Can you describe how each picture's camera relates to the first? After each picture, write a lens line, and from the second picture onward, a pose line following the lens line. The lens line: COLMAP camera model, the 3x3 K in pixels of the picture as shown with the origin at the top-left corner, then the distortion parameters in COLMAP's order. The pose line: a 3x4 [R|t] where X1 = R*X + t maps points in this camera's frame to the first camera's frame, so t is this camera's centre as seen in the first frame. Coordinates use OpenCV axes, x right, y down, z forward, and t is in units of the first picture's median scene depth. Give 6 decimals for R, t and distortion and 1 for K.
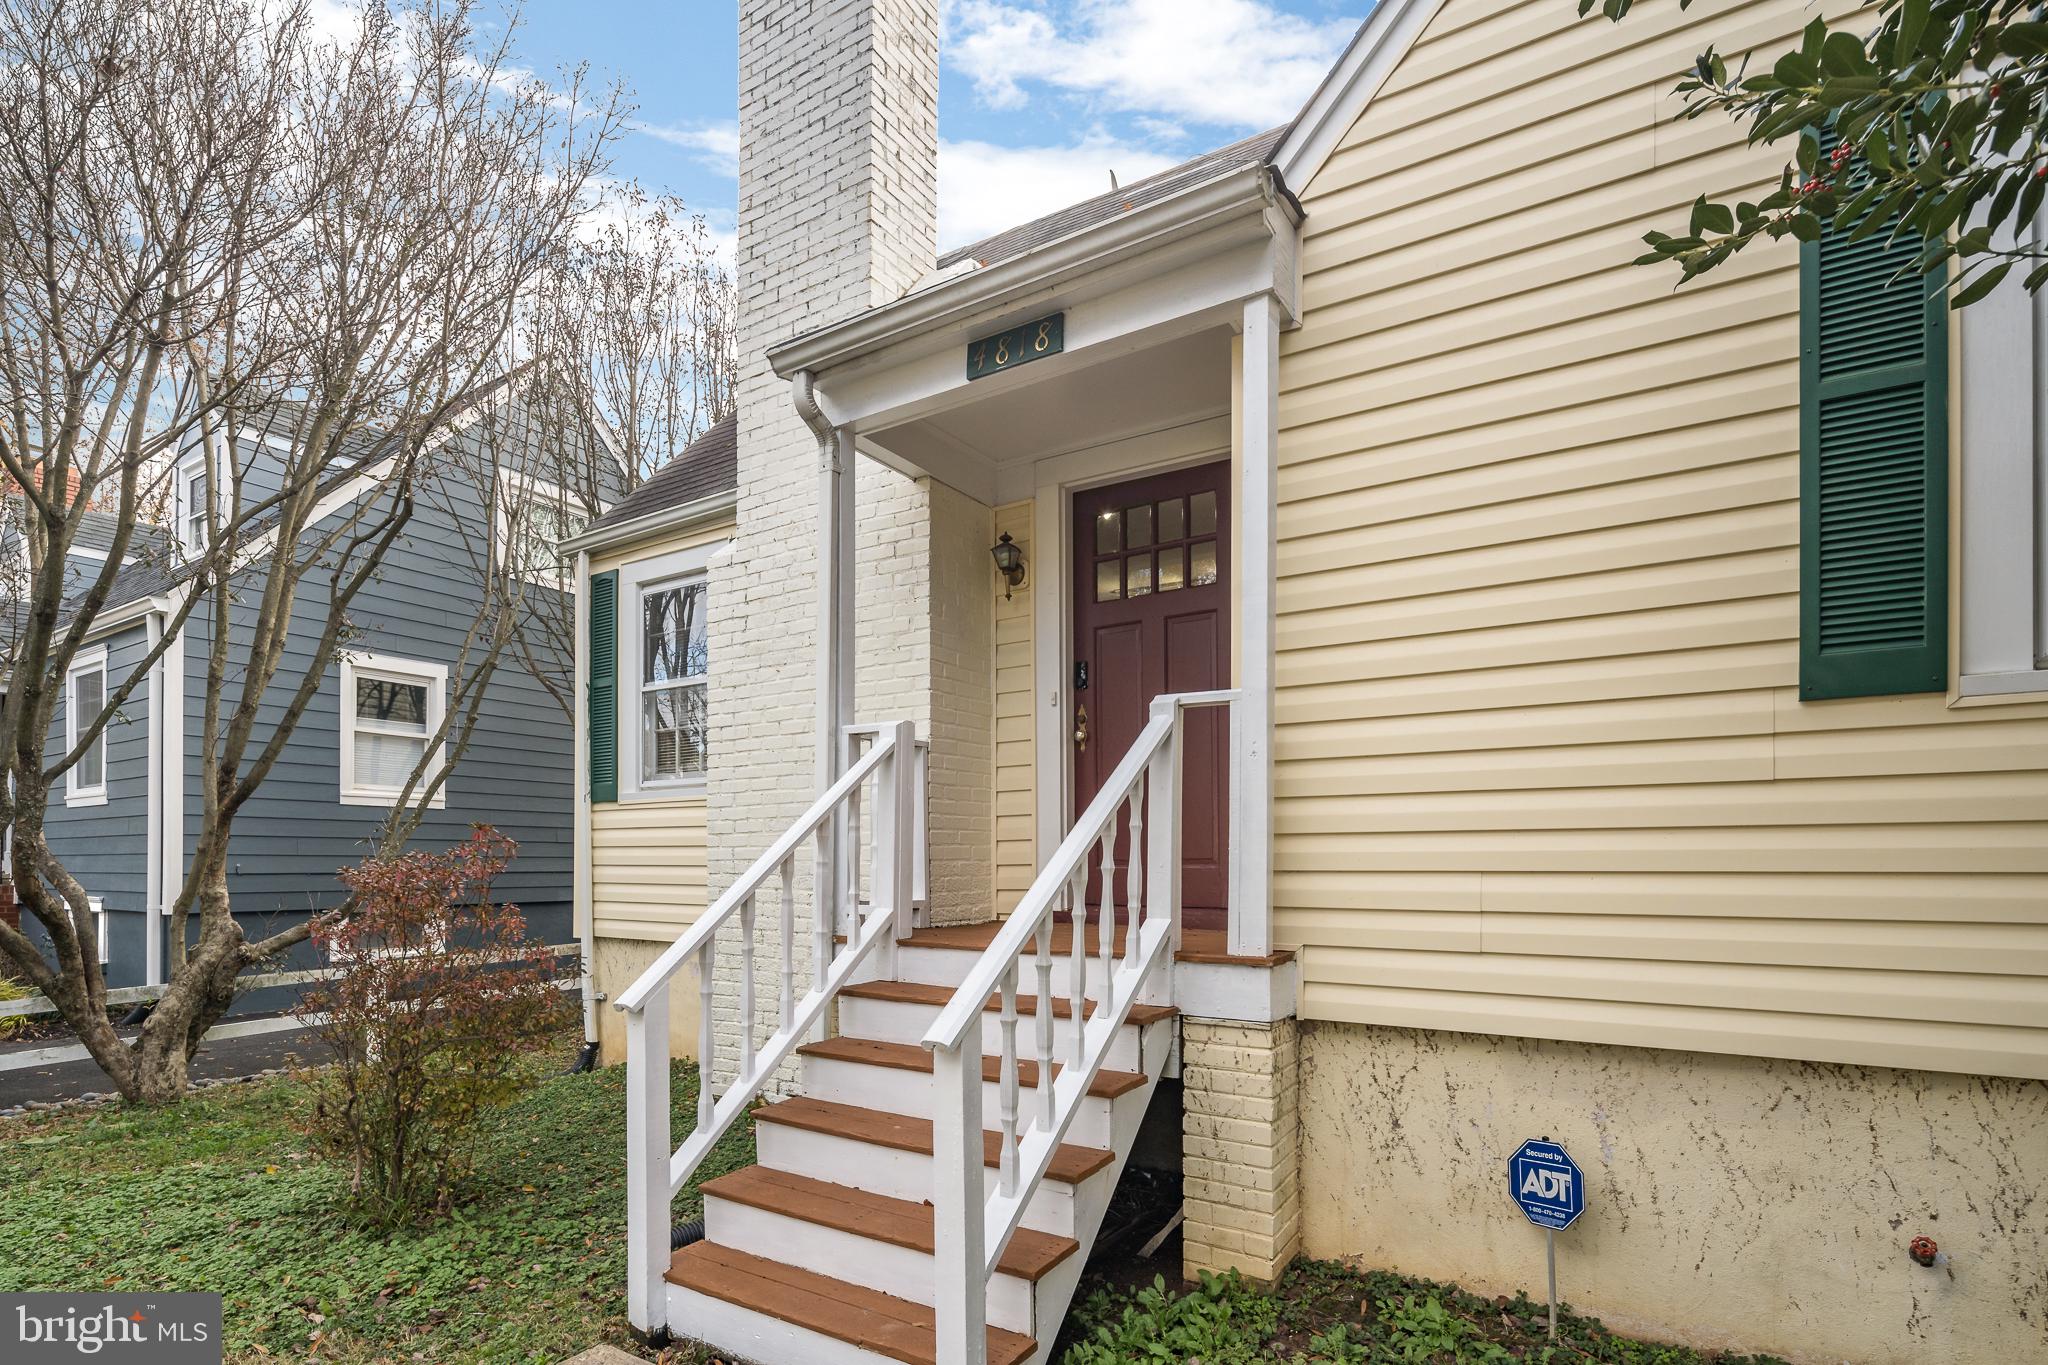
lens RADIAL K [[1013.2, 0, 1017.3], [0, 1013.2, 865.6], [0, 0, 1]] dist [-0.000107, -0.001647]
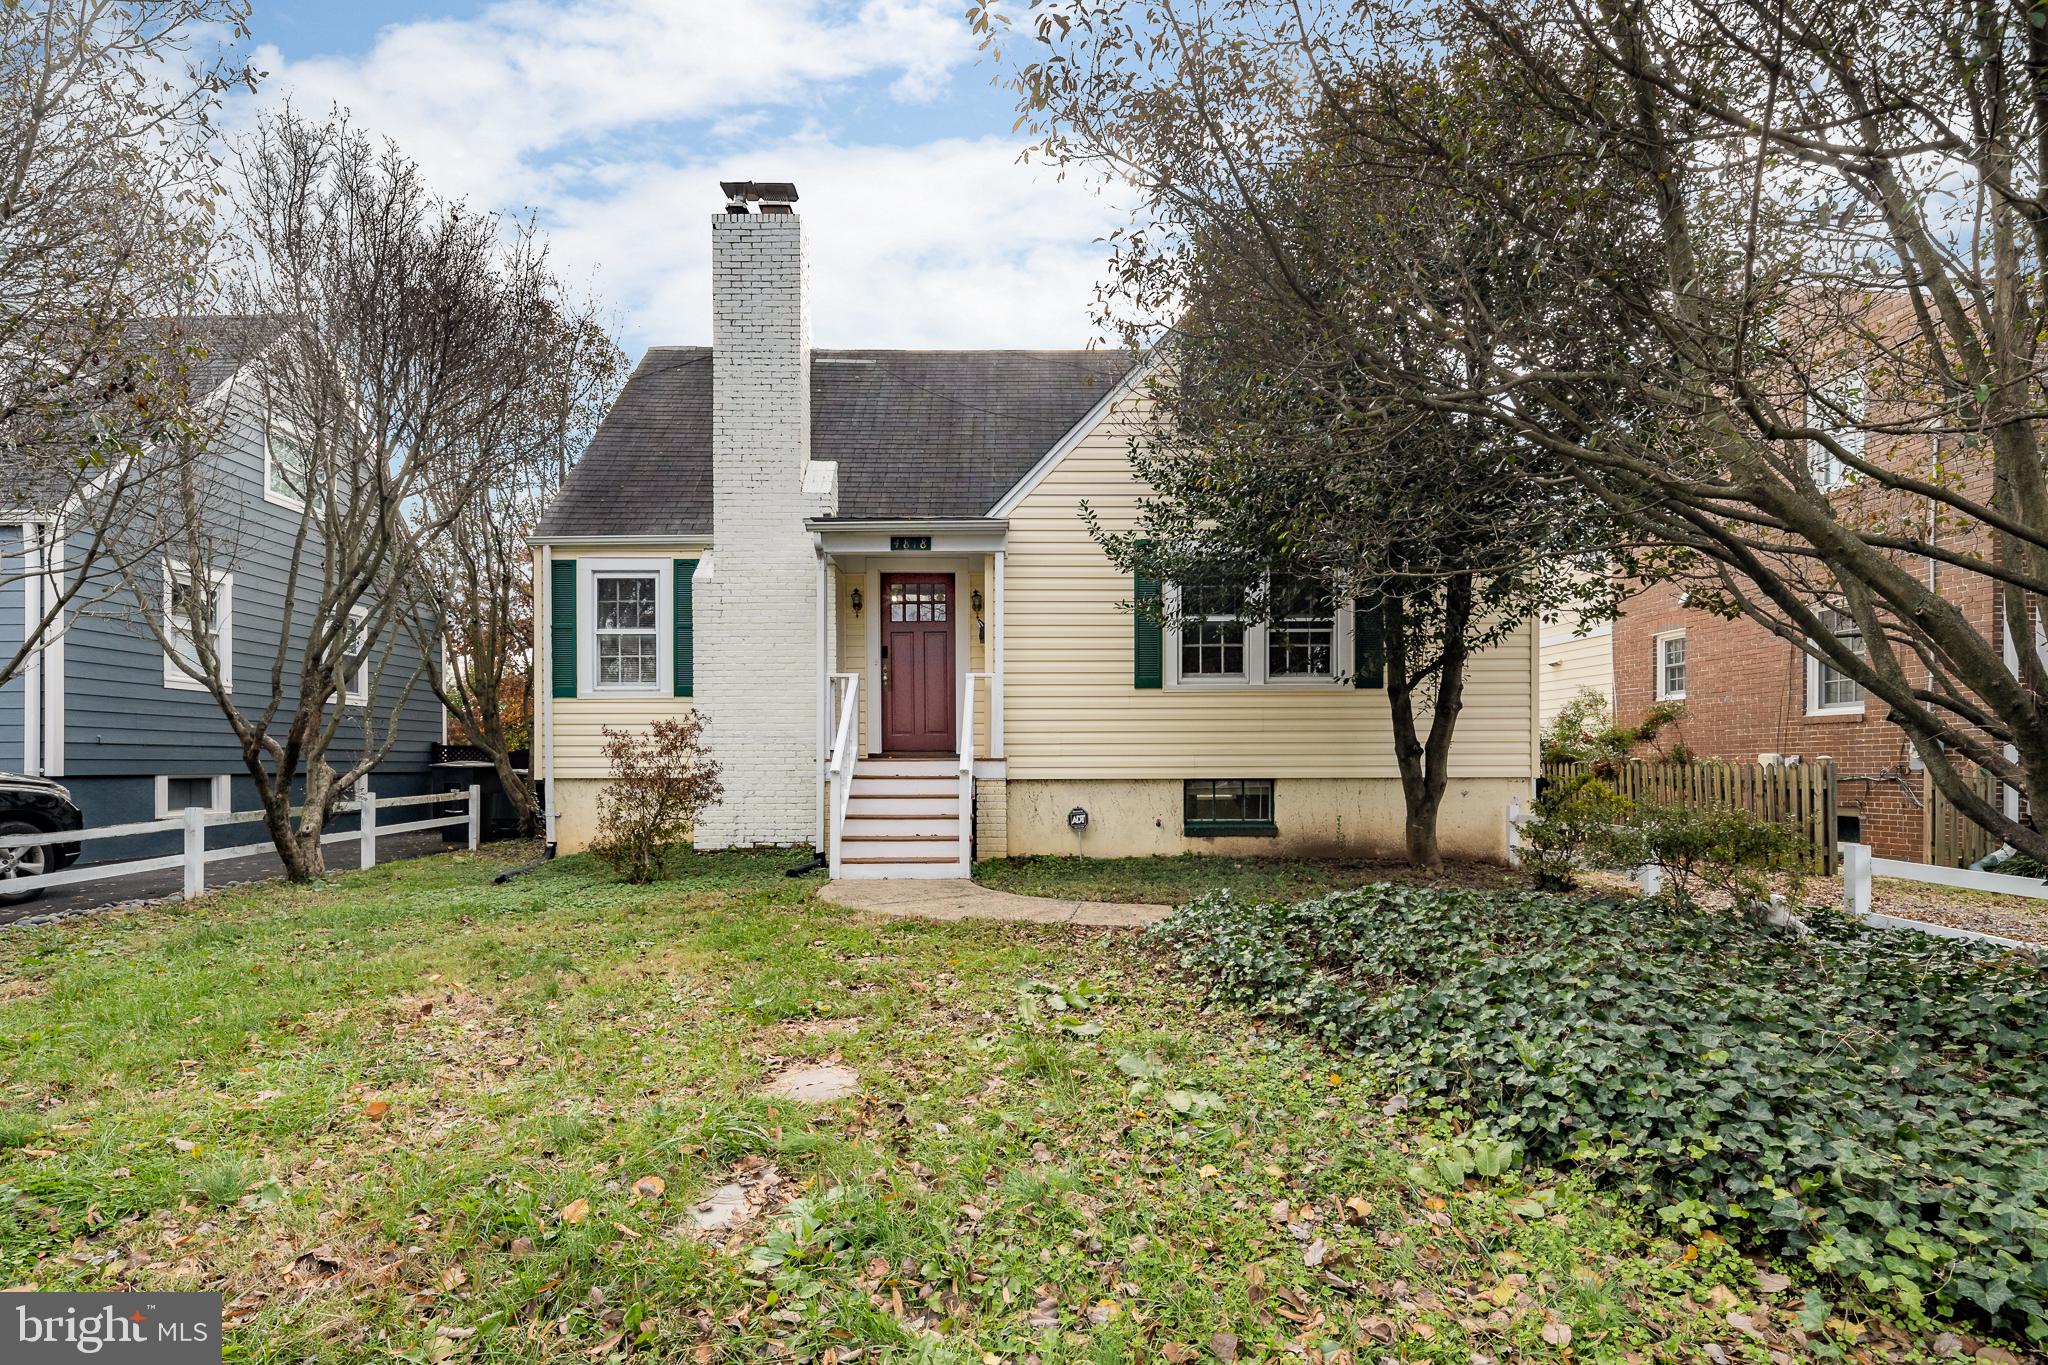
lens RADIAL K [[1003.5, 0, 1021.2], [0, 1003.5, 759.5], [0, 0, 1]] dist [0.000965, -0.000159]
pose [[0.837750, 0.001566, 0.546052, -1.465875], [0.004289, 0.999946, -0.009448, 0.127759], [-0.546037, 0.010257, 0.837698, -1.722728]]
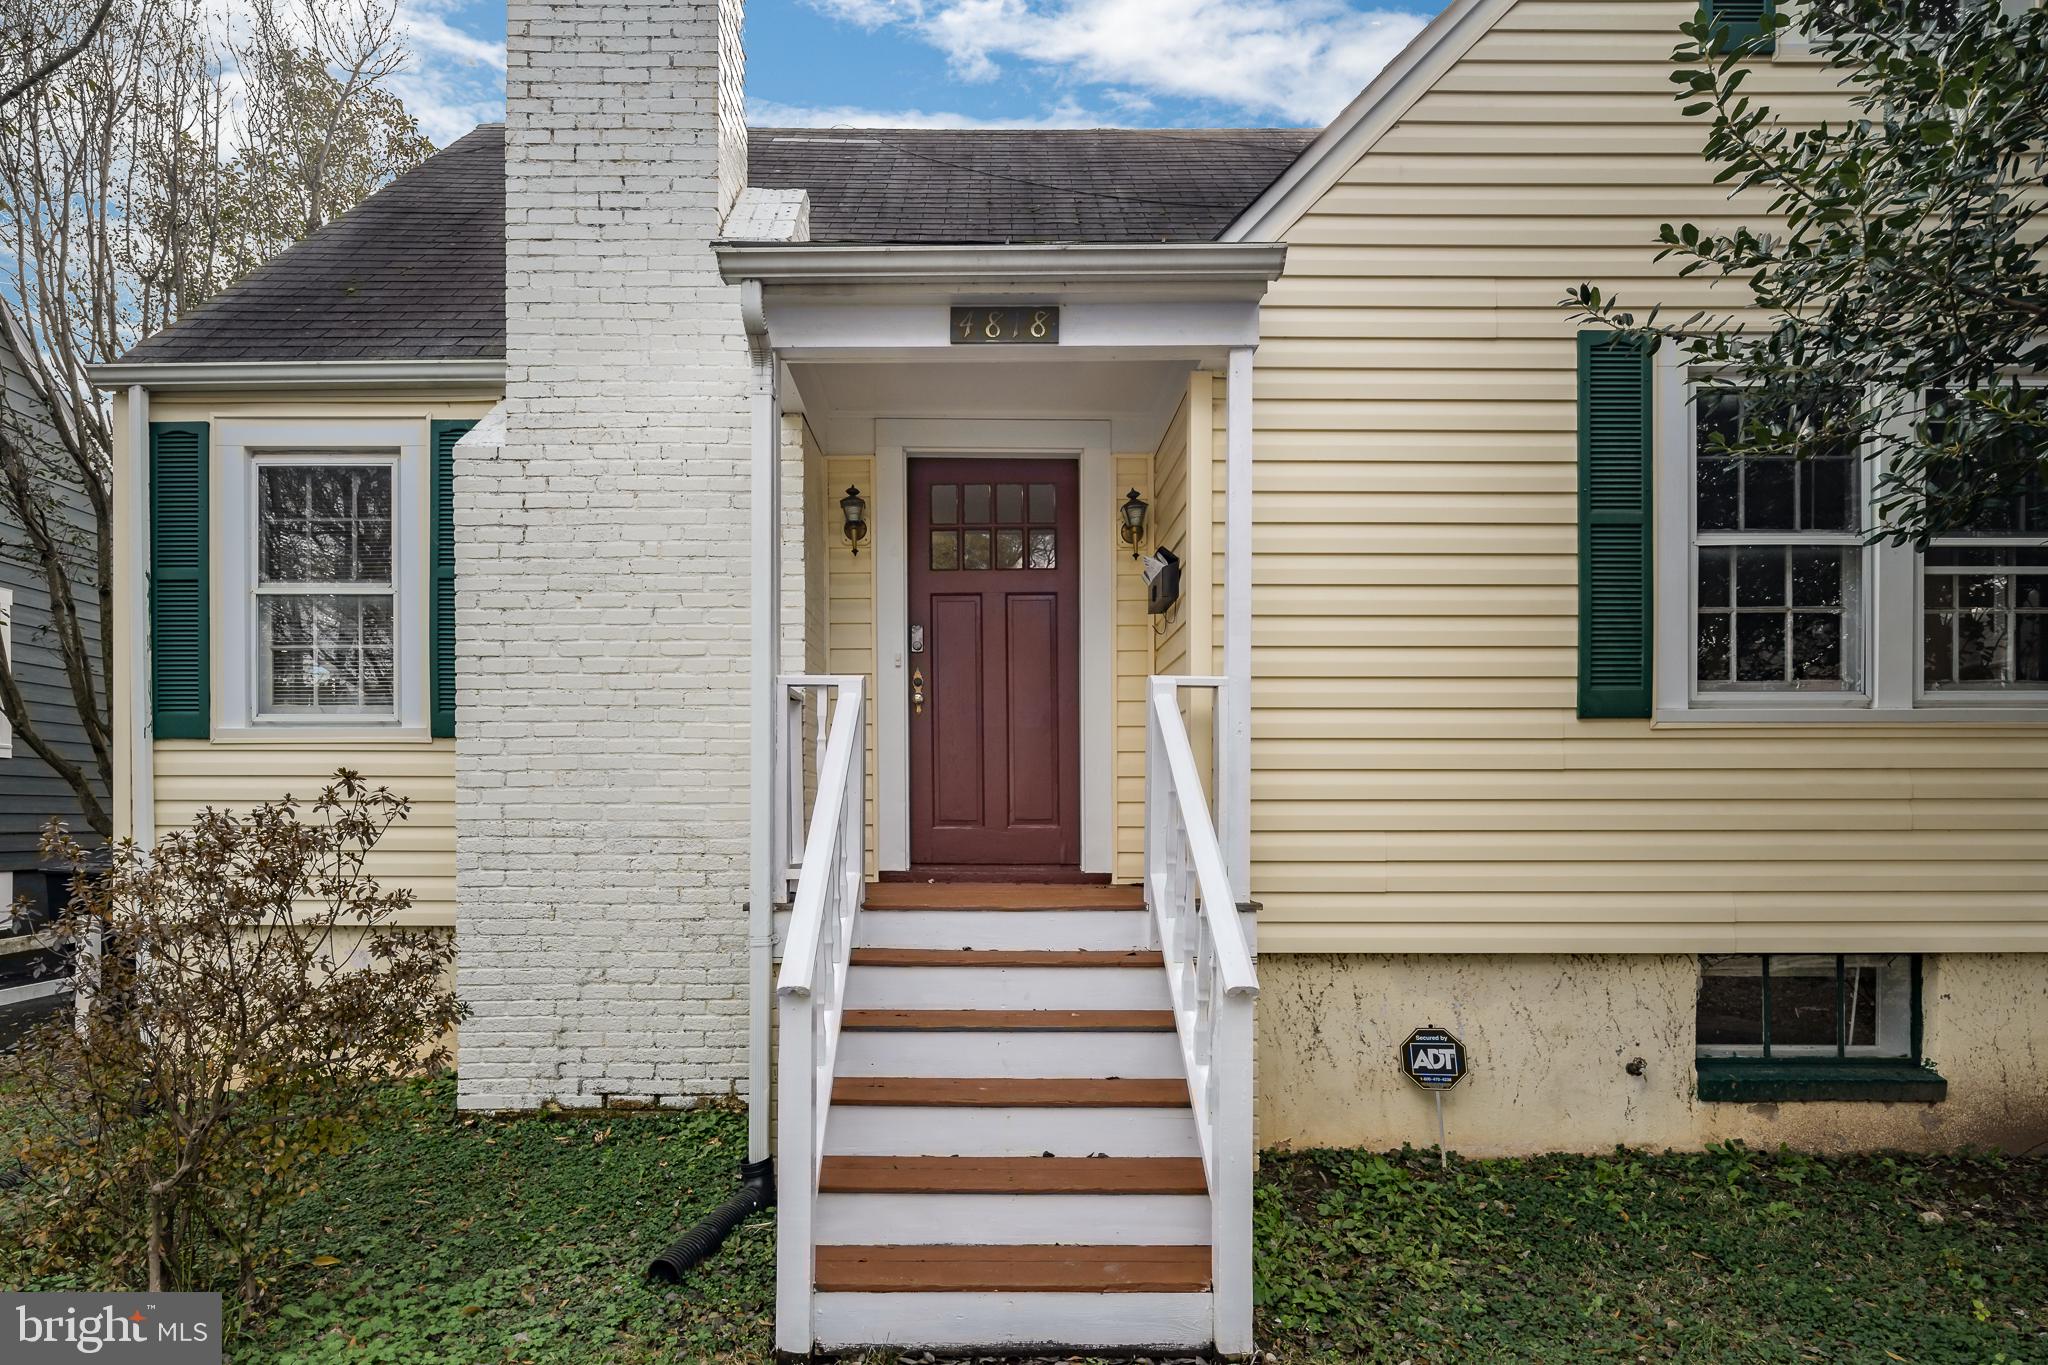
lens RADIAL K [[1018.9, 0, 994.0], [0, 1018.9, 825.5], [0, 0, 1]] dist [0.001297, -0.000325]
pose [[0.842366, -0.002009, 0.538903, -0.668551], [0.000765, 0.999996, 0.002533, -0.004279], [-0.538906, -0.001721, 0.842364, 0.150593]]
